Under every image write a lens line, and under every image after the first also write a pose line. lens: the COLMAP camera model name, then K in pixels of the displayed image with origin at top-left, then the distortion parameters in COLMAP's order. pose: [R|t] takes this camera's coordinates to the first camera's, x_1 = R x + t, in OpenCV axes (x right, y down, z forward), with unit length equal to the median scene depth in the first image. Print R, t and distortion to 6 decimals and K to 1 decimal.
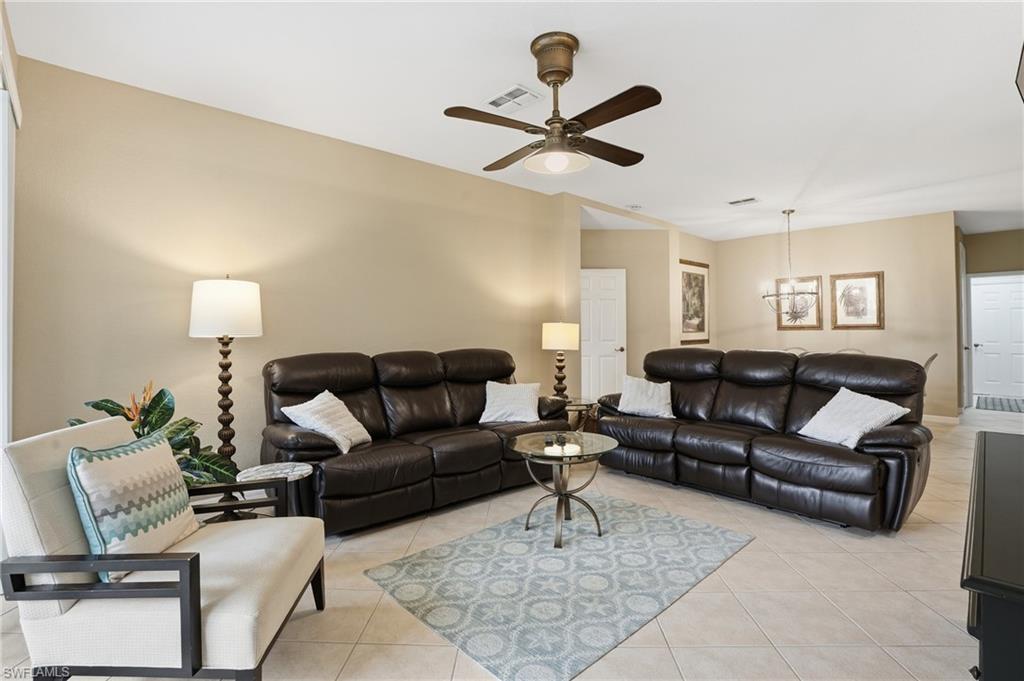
lens RADIAL K [[482.4, 0, 514.1], [0, 482.4, 327.3], [0, 0, 1]] dist [-0.000878, -0.000025]
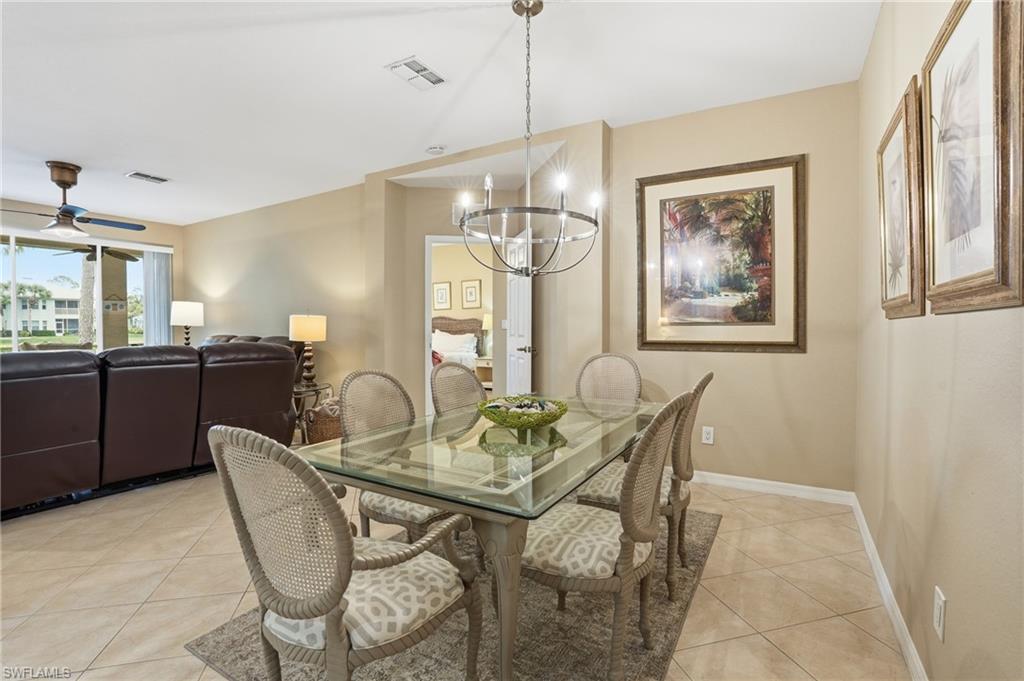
lens RADIAL K [[482.4, 0, 514.1], [0, 482.4, 327.3], [0, 0, 1]] dist [-0.000878, -0.000025]
pose [[0.267562, 0.002381, -0.963538, 1.210195], [0.005953, 0.999974, 0.004124, 0.017059], [0.963522, -0.006840, 0.267541, 1.138817]]
